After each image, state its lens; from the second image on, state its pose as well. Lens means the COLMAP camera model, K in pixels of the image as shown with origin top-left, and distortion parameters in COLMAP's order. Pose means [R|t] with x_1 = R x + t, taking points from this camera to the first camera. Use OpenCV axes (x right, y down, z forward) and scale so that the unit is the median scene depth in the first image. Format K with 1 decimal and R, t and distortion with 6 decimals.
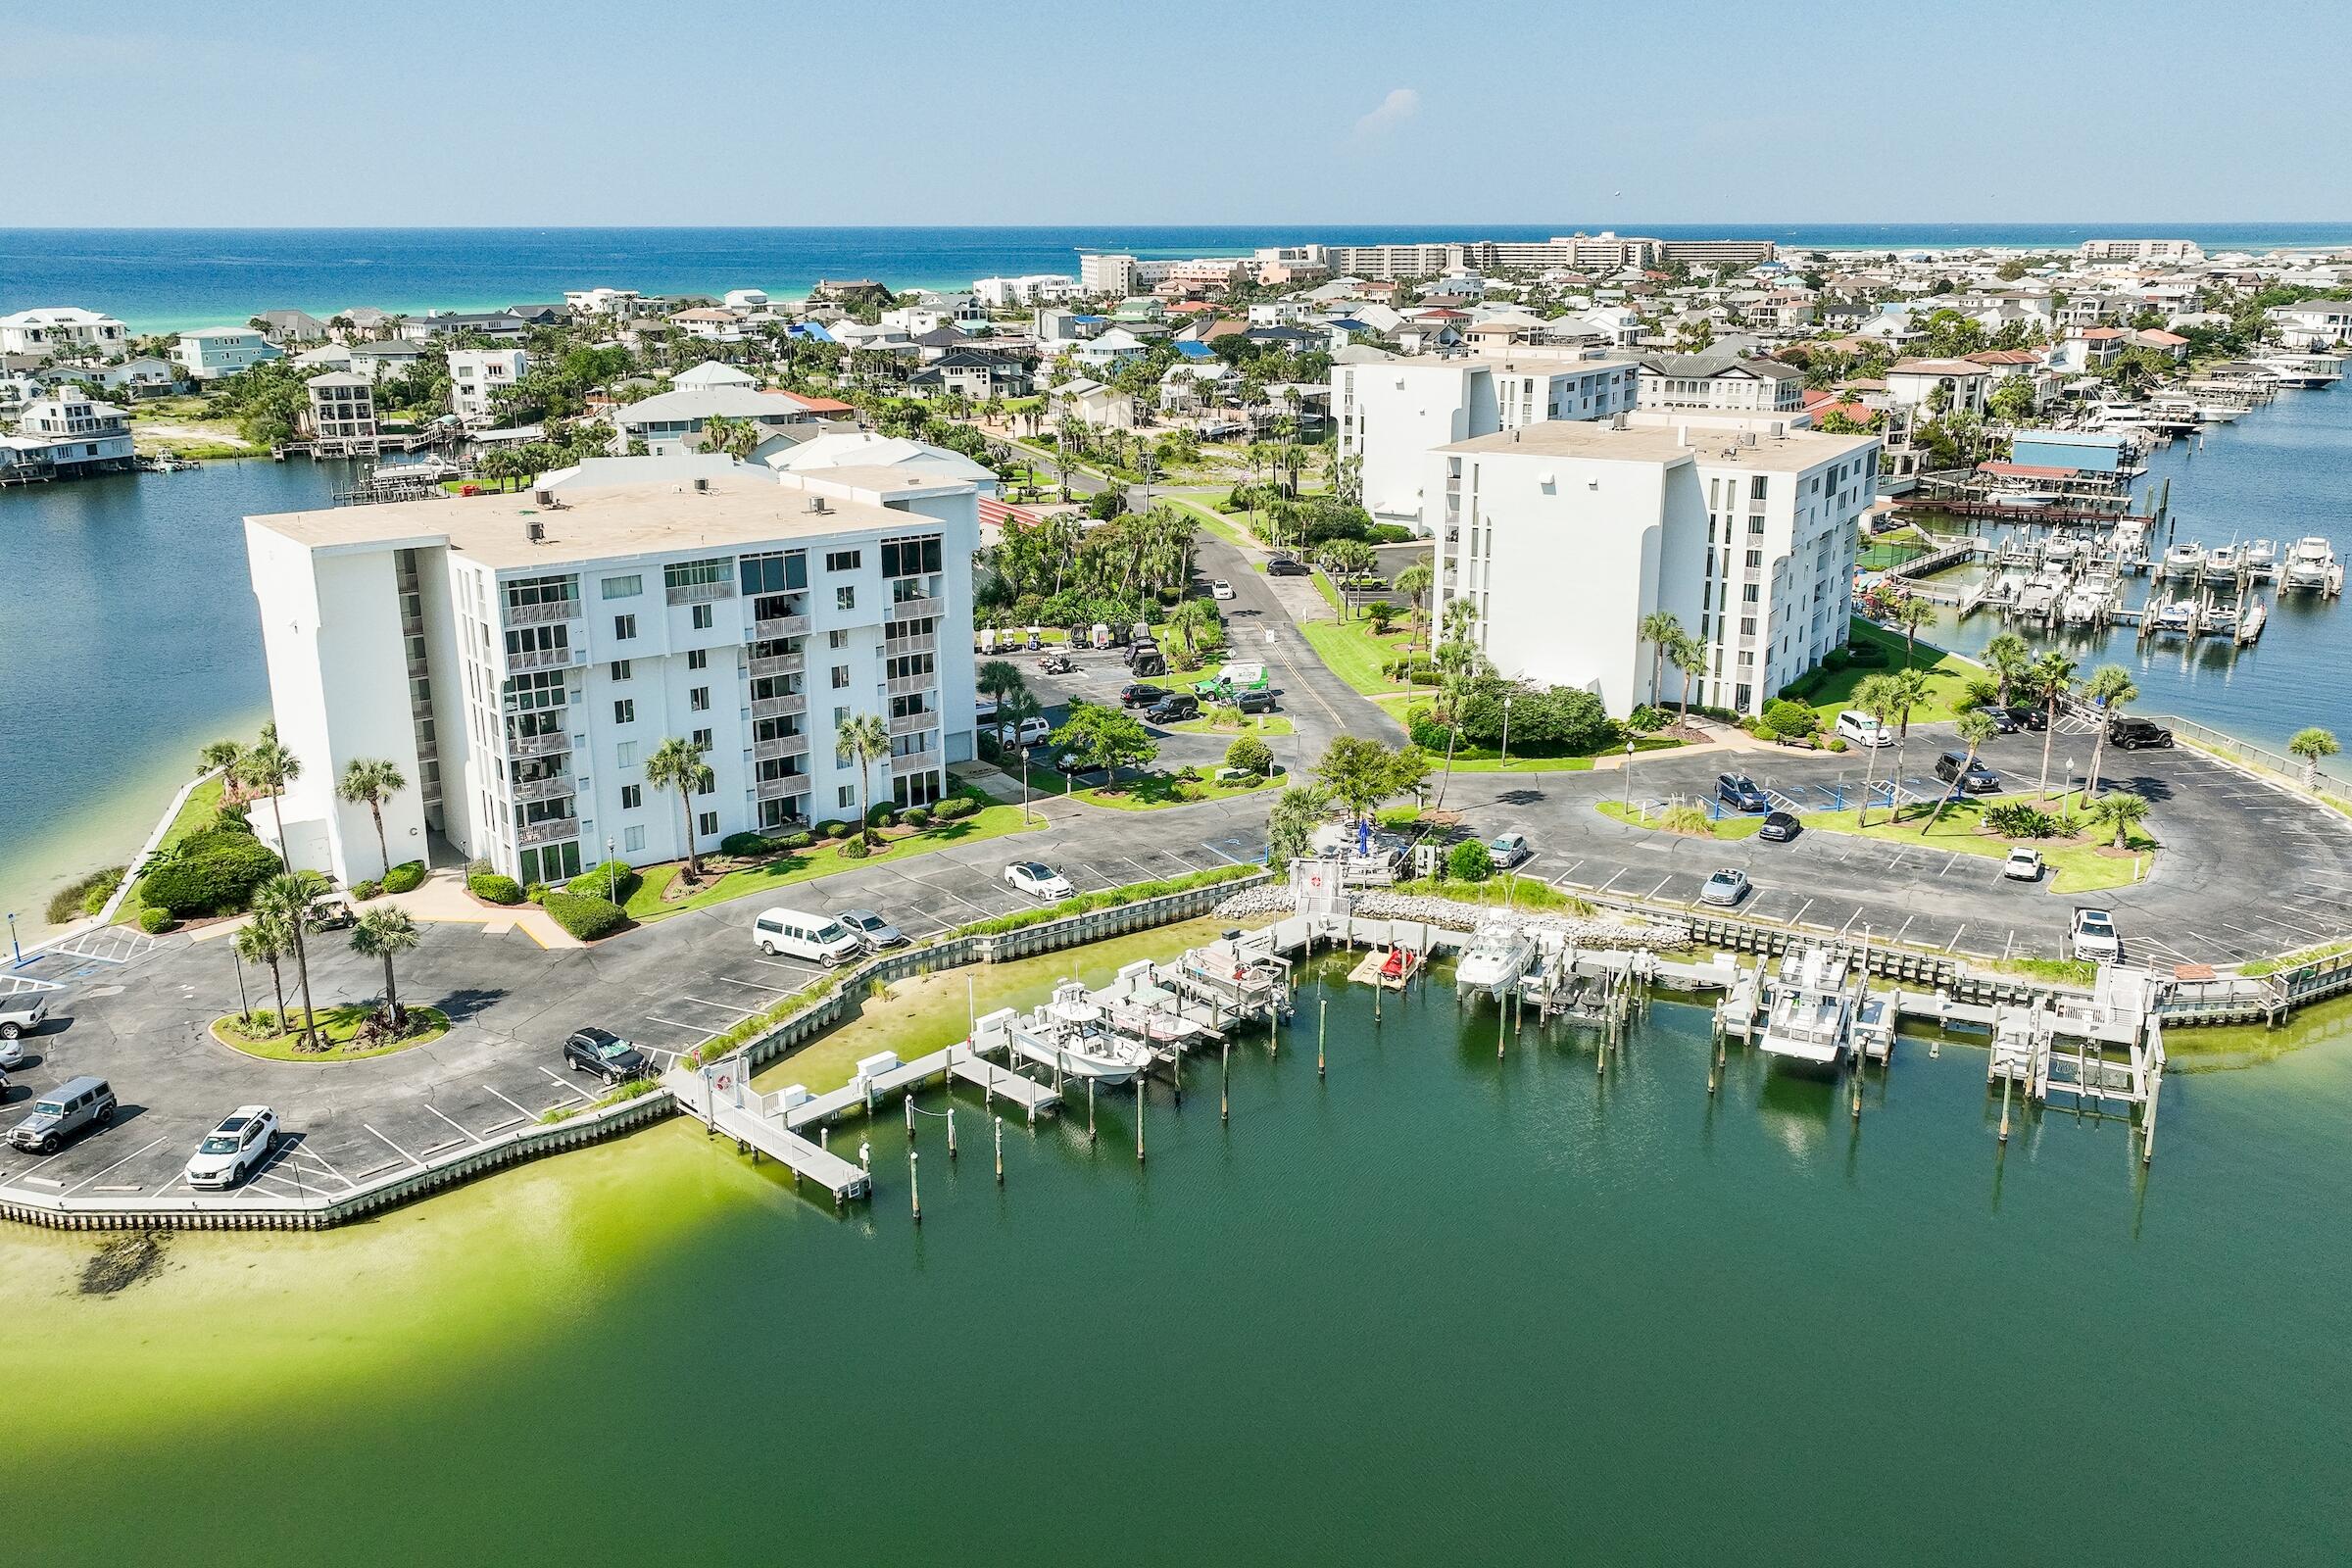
lens RADIAL K [[1968.0, 0, 1198.8], [0, 1968.0, 780.6], [0, 0, 1]] dist [0.001292, 0.000991]
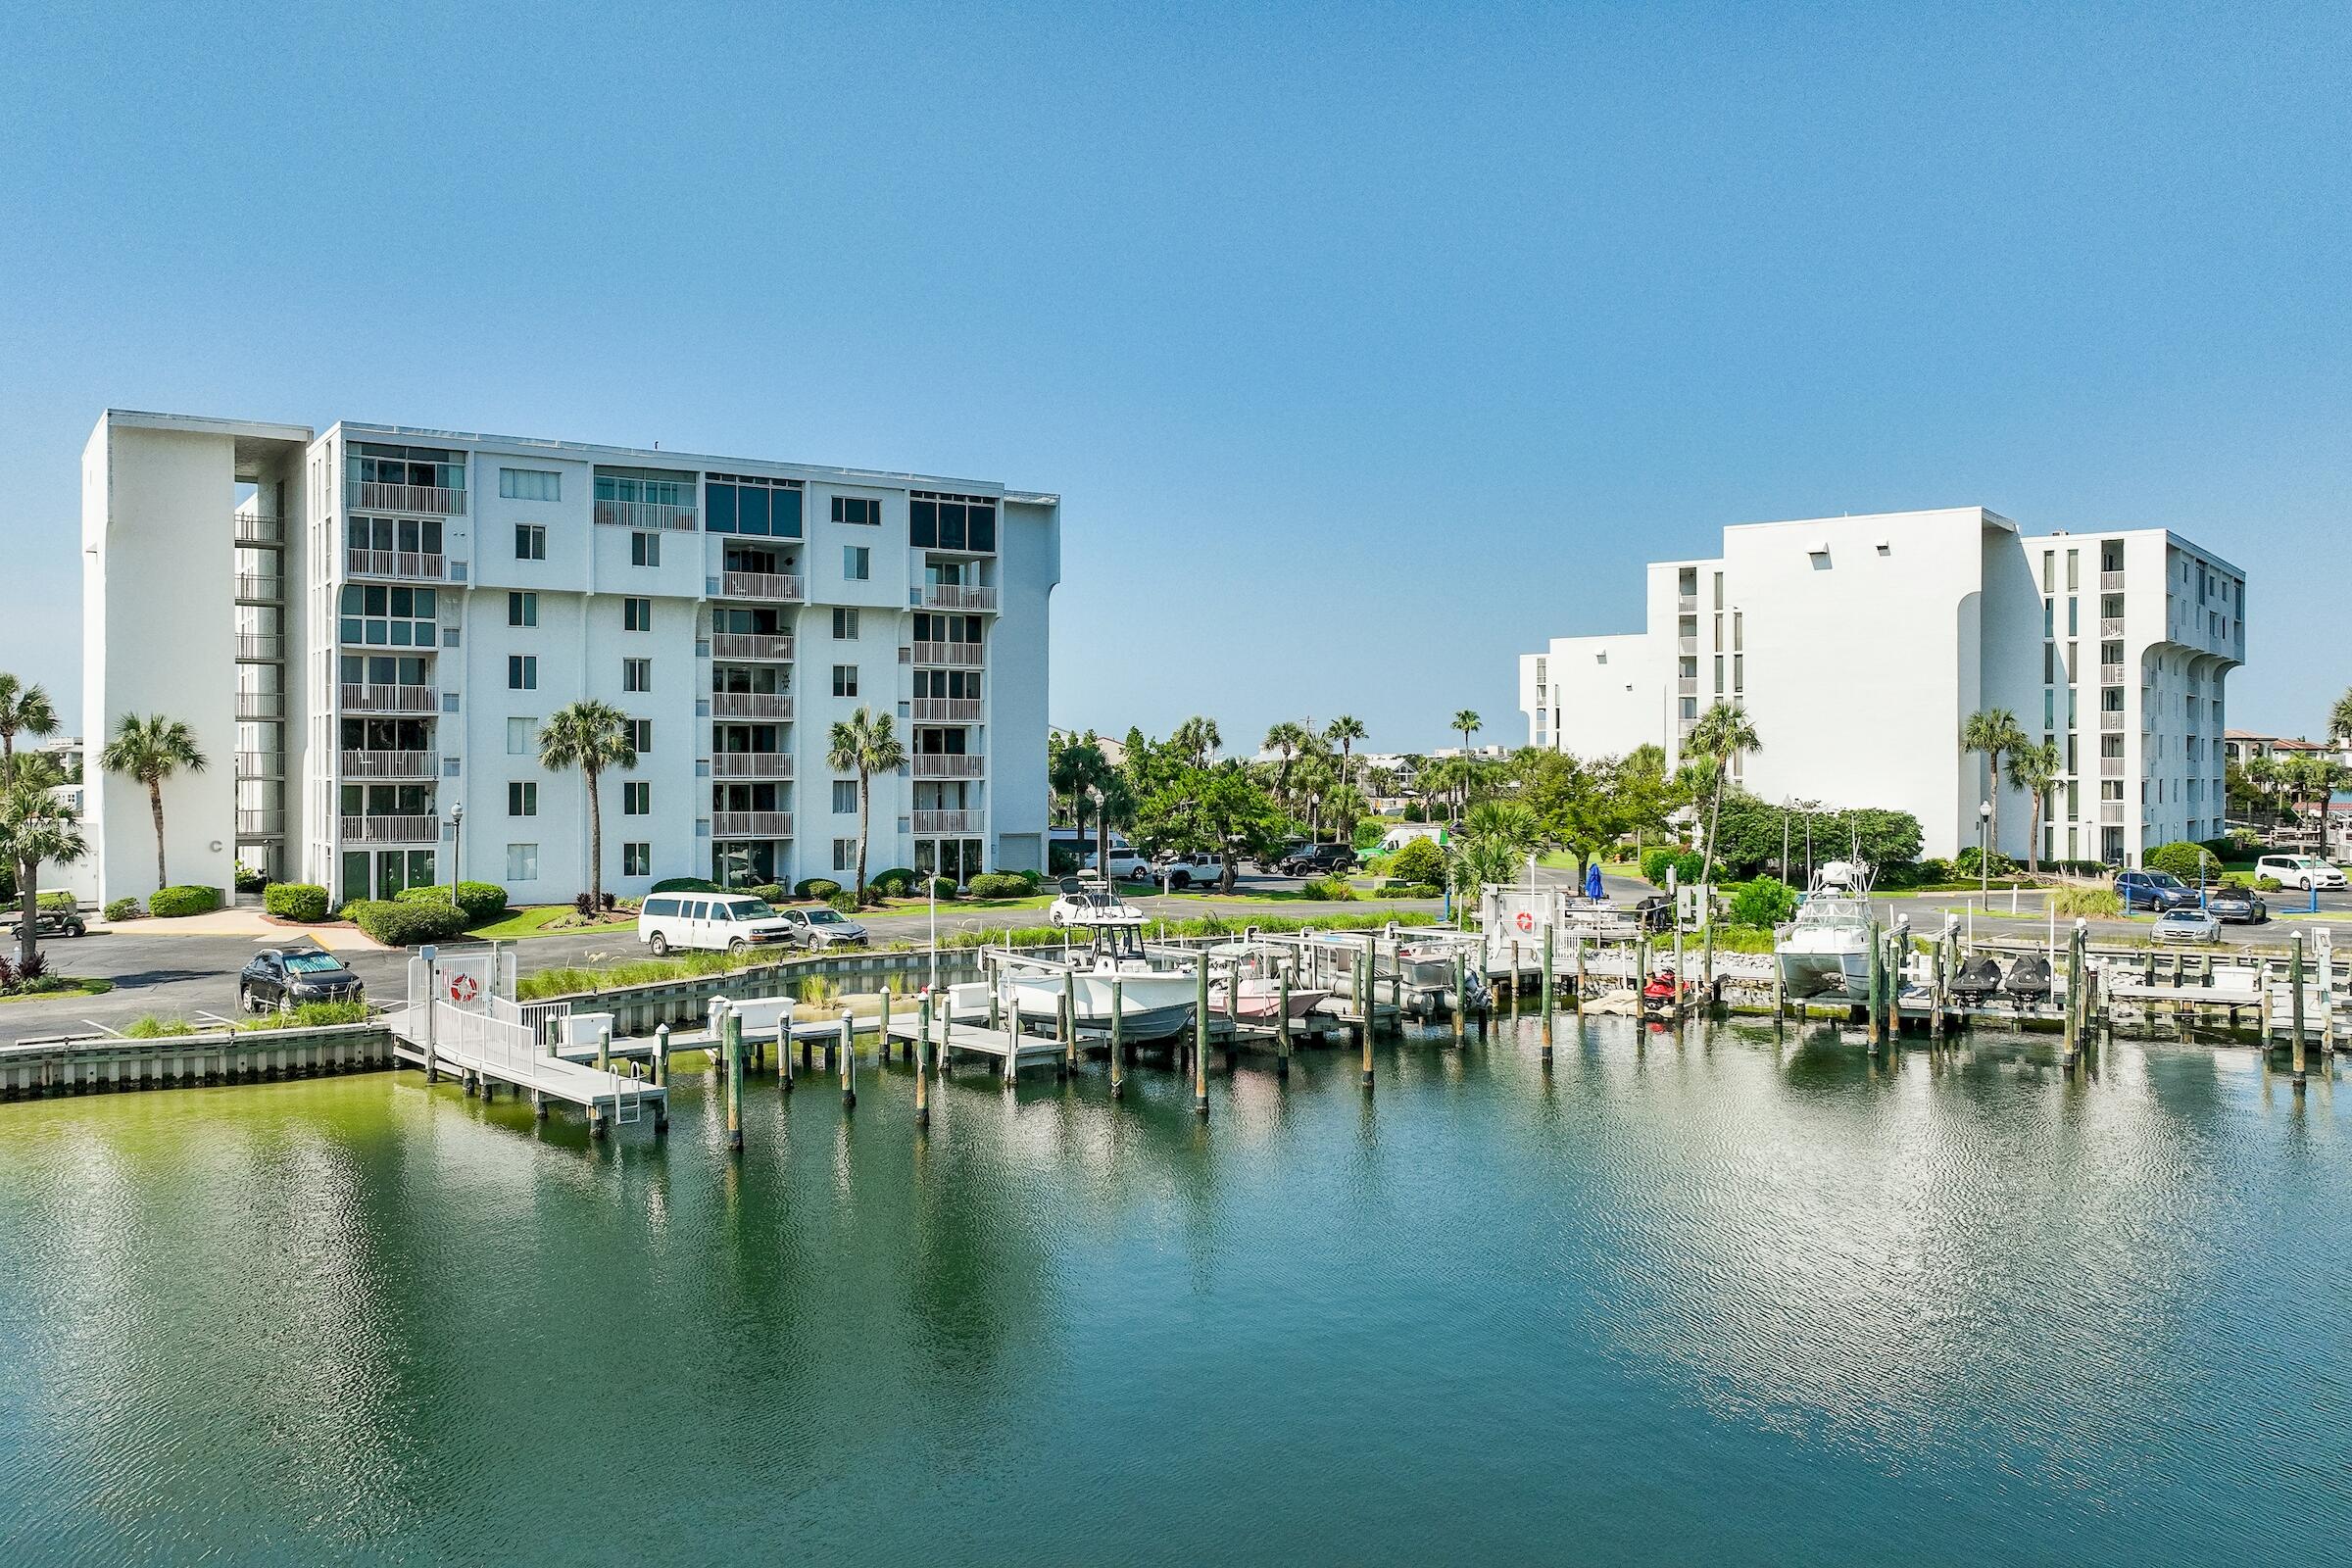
lens RADIAL K [[1968.0, 0, 1198.8], [0, 1968.0, 780.6], [0, 0, 1]] dist [0.001292, 0.000991]
pose [[0.995674, 0.001735, -0.092901, 0.012472], [-0.027343, 0.961028, -0.275095, 0.176467], [0.088803, 0.276445, 0.956918, 0.338210]]
